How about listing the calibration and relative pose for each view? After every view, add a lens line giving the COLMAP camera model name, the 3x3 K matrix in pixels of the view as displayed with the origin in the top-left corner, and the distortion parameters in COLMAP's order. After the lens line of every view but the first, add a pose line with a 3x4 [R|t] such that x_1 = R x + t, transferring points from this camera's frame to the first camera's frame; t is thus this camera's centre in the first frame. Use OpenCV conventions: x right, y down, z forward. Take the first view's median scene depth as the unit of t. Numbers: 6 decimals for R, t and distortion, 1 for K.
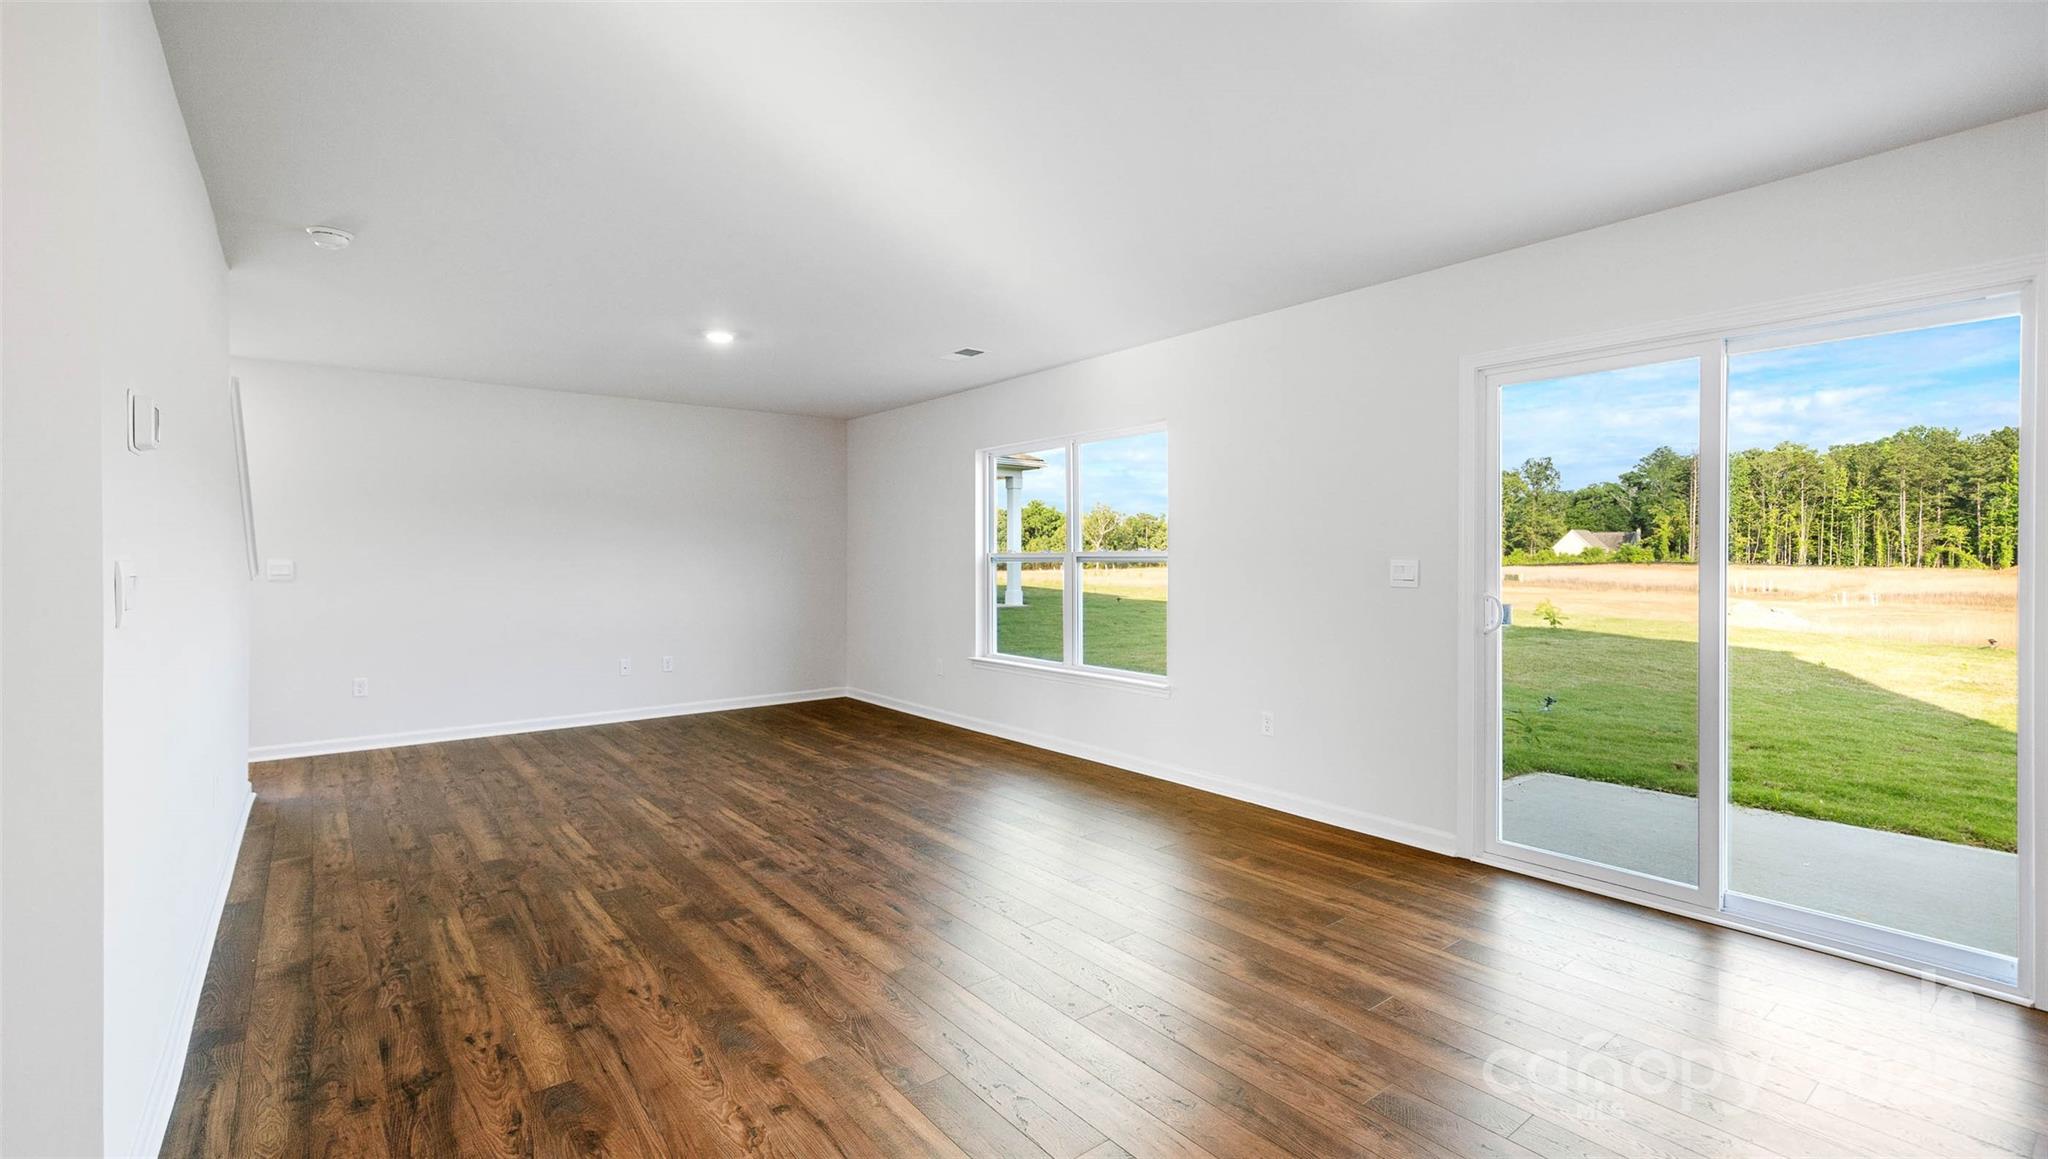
lens RADIAL K [[892.3, 0, 1021.9], [0, 892.3, 564.7], [0, 0, 1]] dist [0.004504, 0.000679]
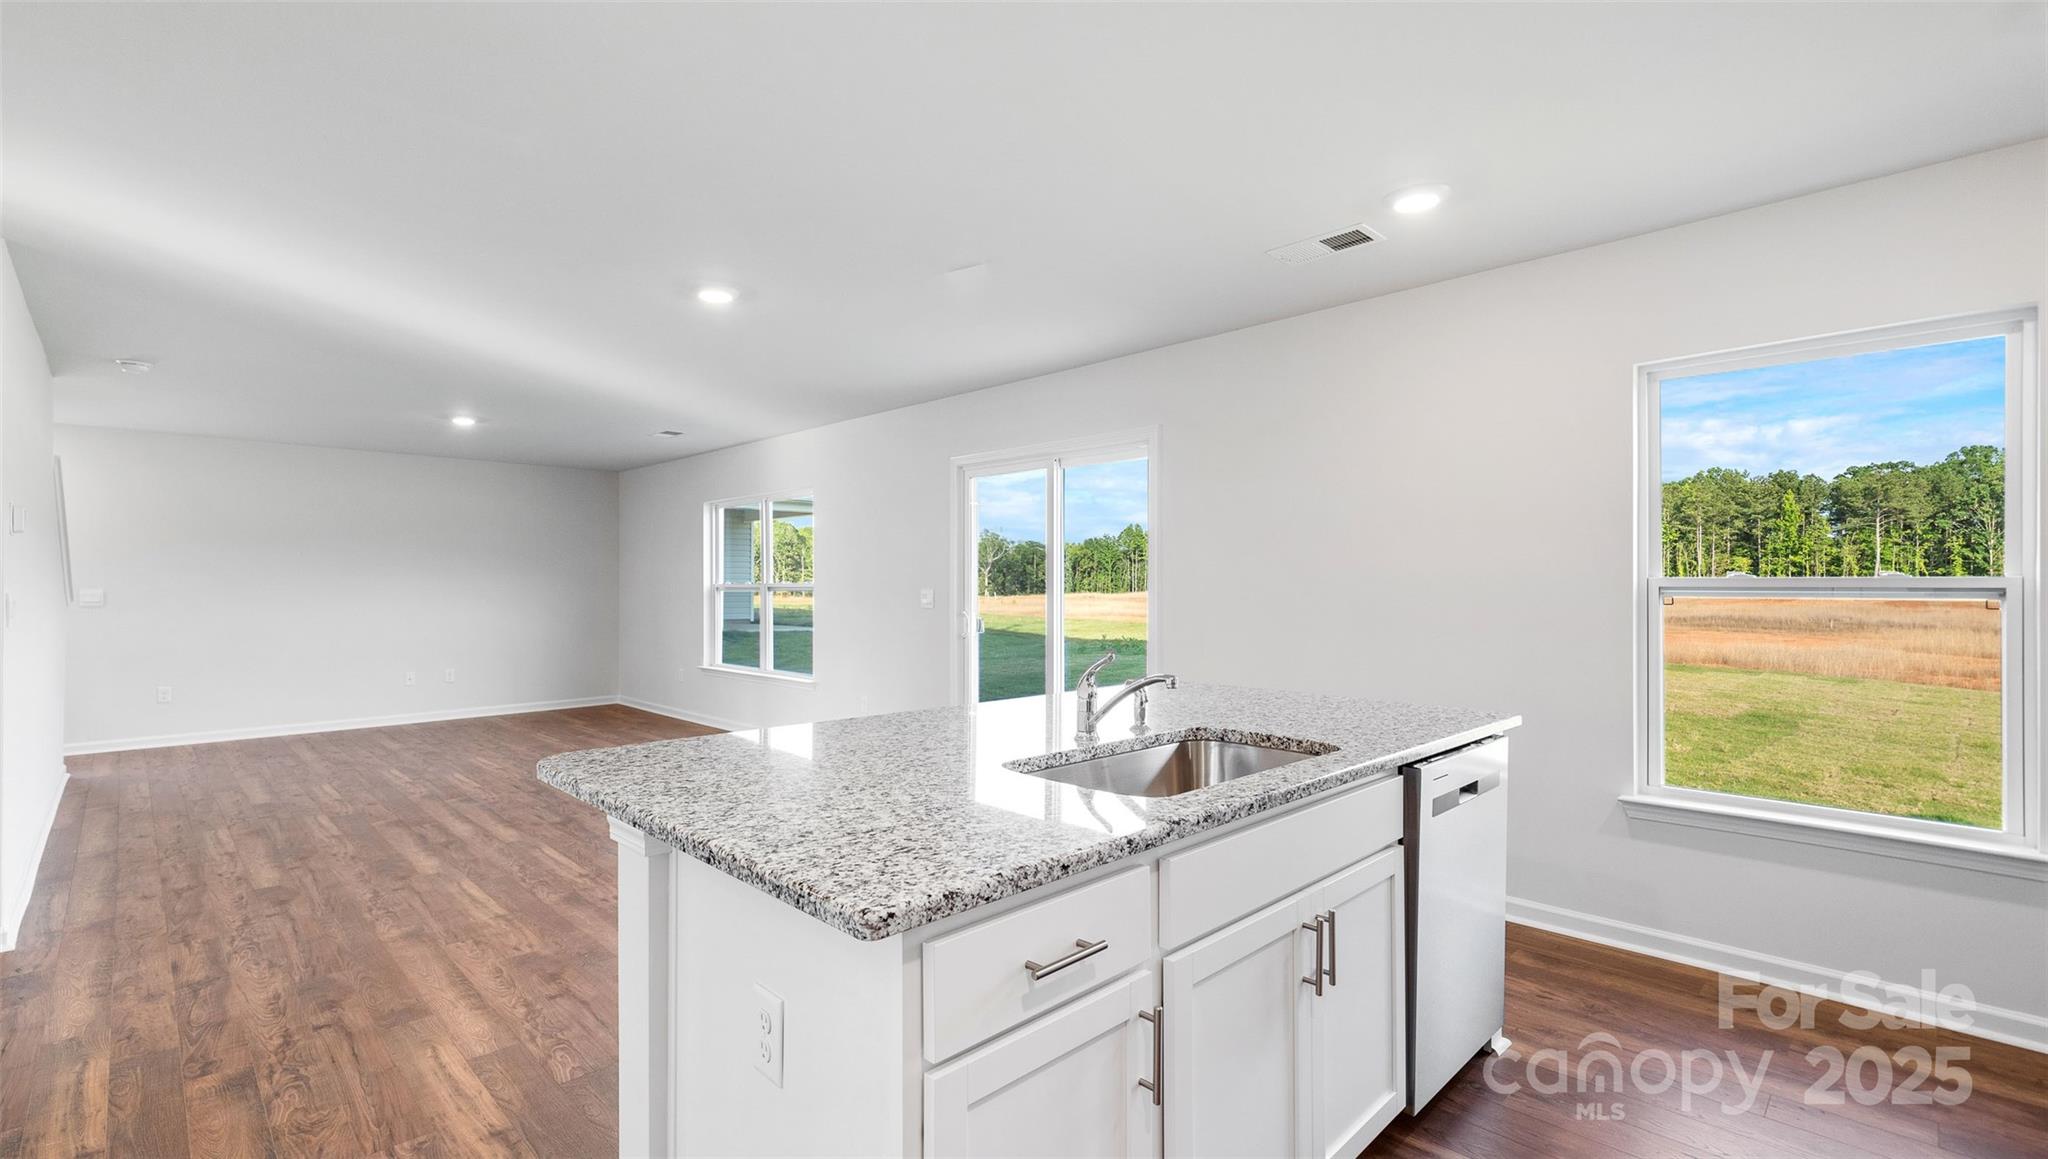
lens RADIAL K [[892.3, 0, 1018.9], [0, 892.3, 586.7], [0, 0, 1]] dist [0.004504, 0.000679]
pose [[0.993503, 0.000139, 0.113802, 0.339189], [0.000534, 0.999983, -0.005889, -0.002452], [-0.113801, 0.005912, 0.993486, -0.422032]]
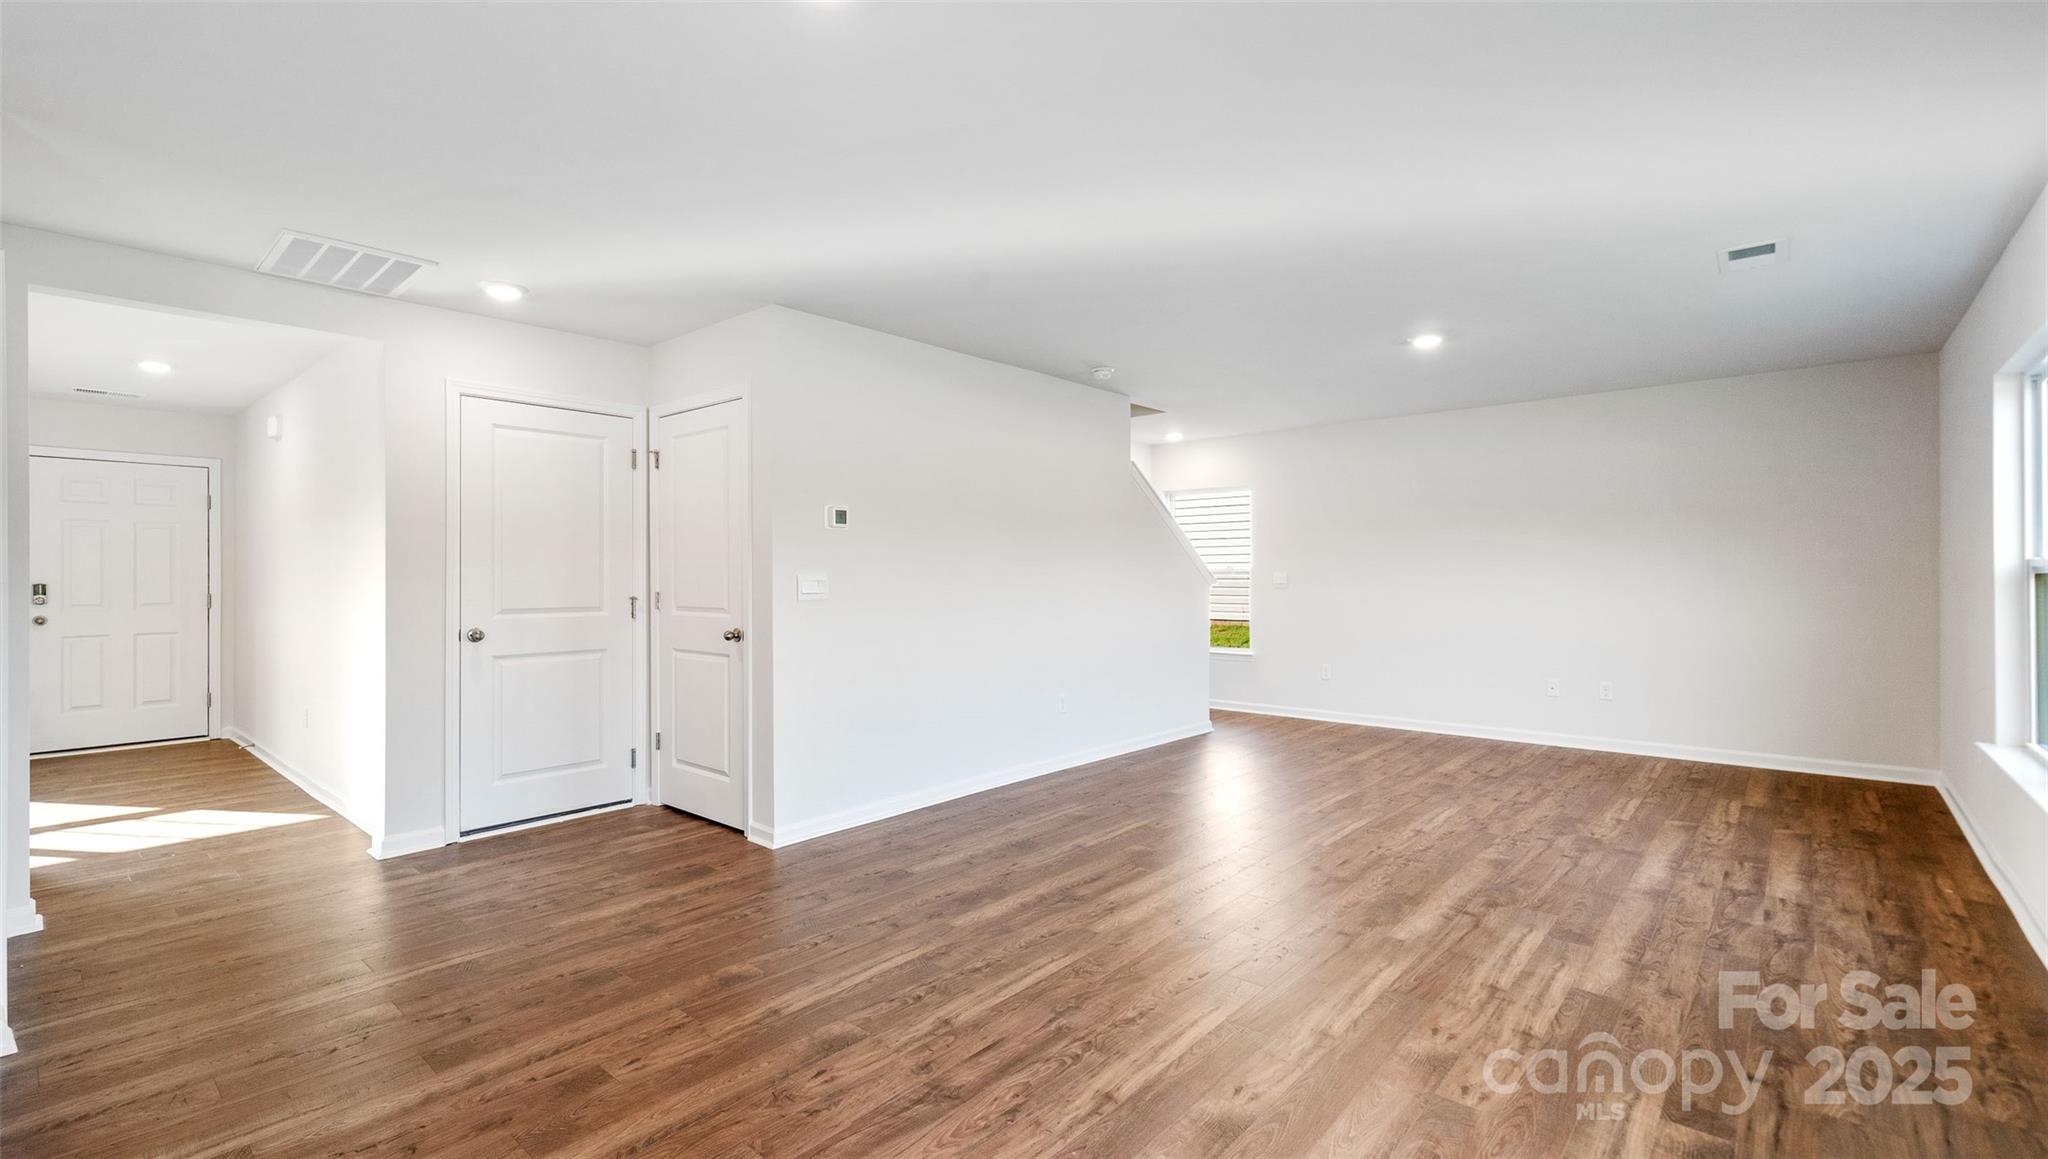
lens RADIAL K [[892.3, 0, 991.5], [0, 892.3, 578.4], [0, 0, 1]] dist [0.004504, 0.000679]
pose [[0.161879, 0.003932, -0.986803, 0.551289], [-0.002856, 0.999990, 0.003516, -0.001351], [0.986806, 0.002249, 0.161889, 0.389893]]
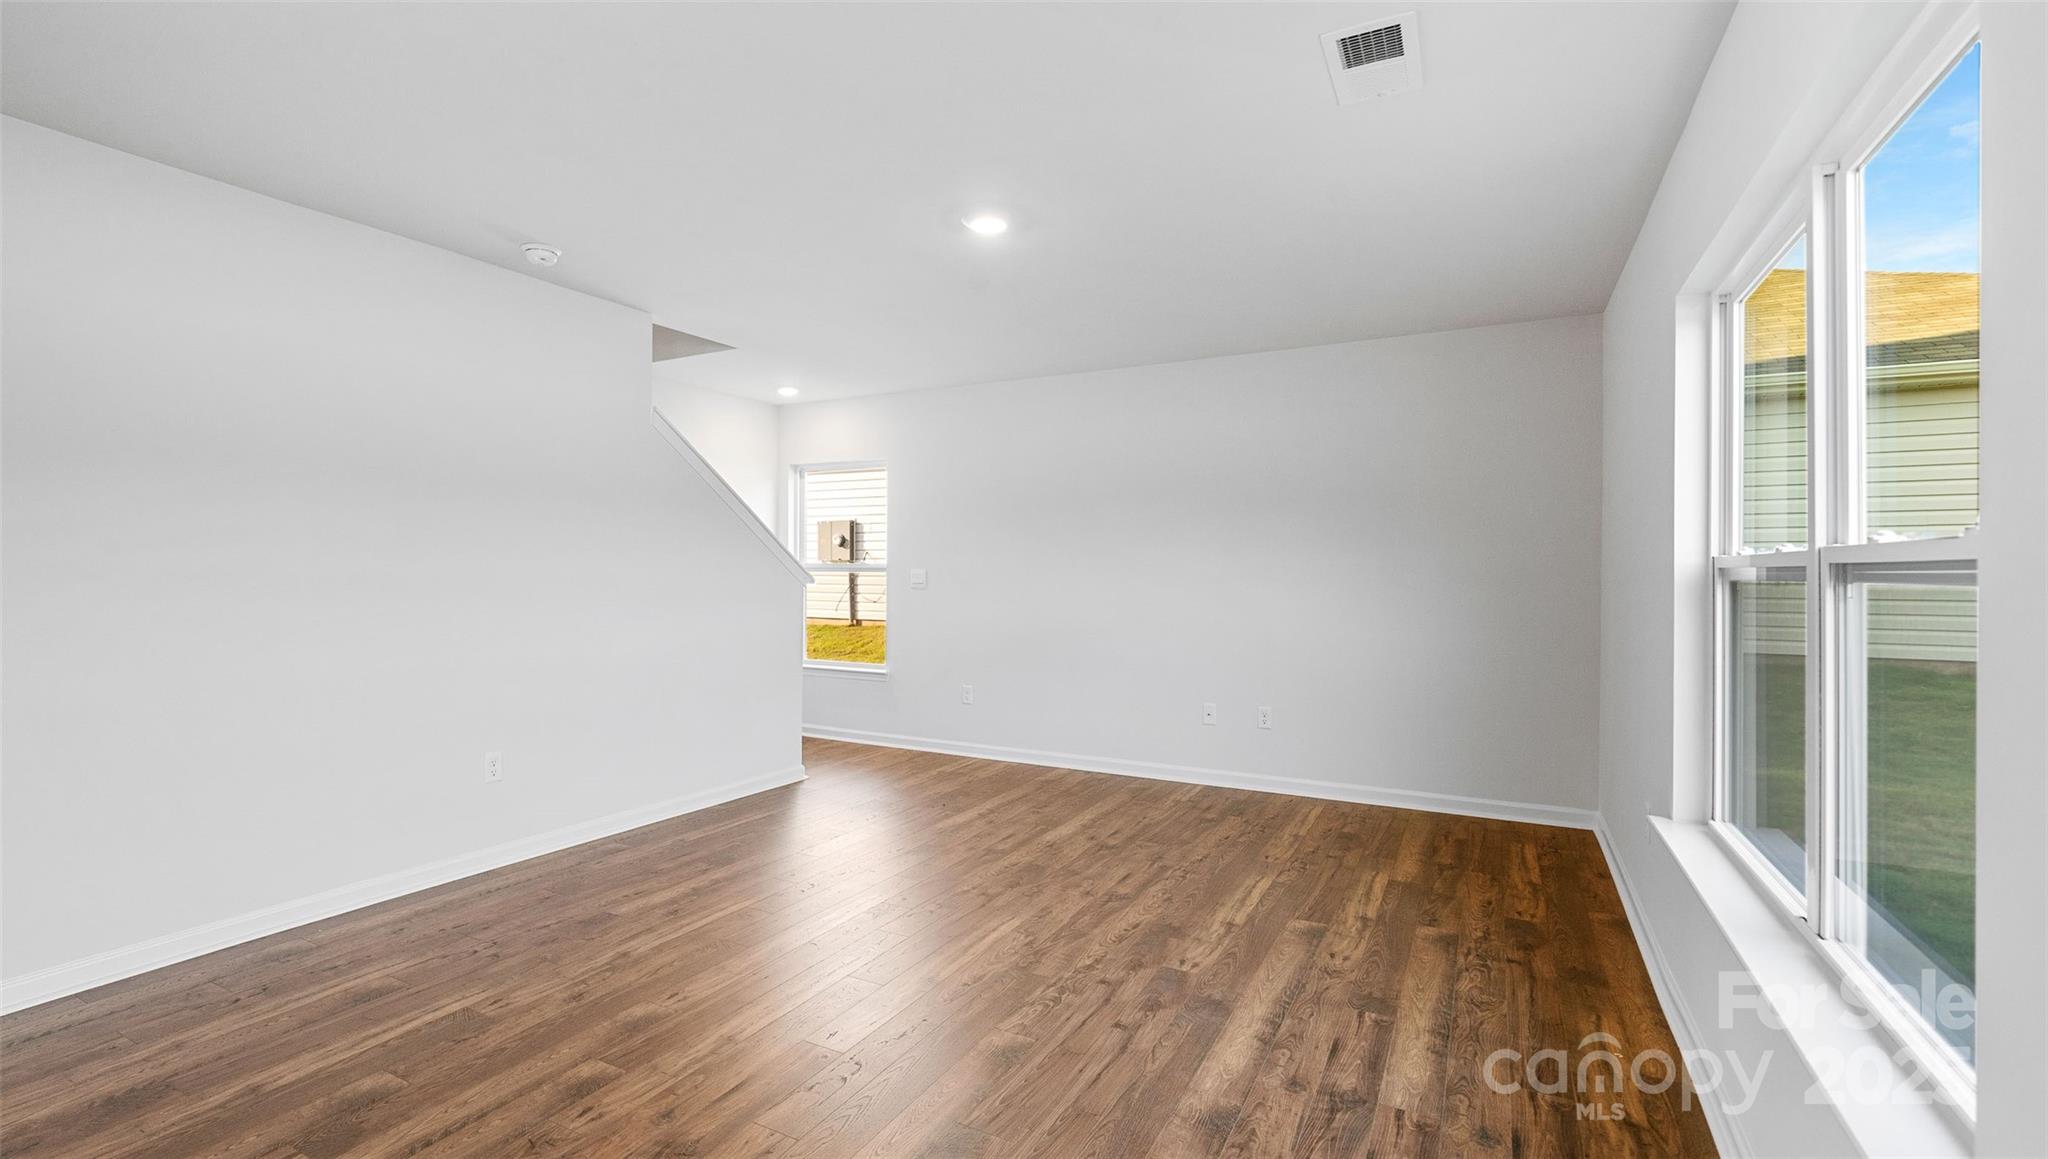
lens RADIAL K [[892.3, 0, 1004.6], [0, 892.3, 577.1], [0, 0, 1]] dist [0.004504, 0.000679]
pose [[0.387853, 0.008119, -0.921686, 0.272877], [-0.012149, 0.999919, 0.003696, -0.002646], [0.921641, 0.009764, 0.387920, 0.780317]]
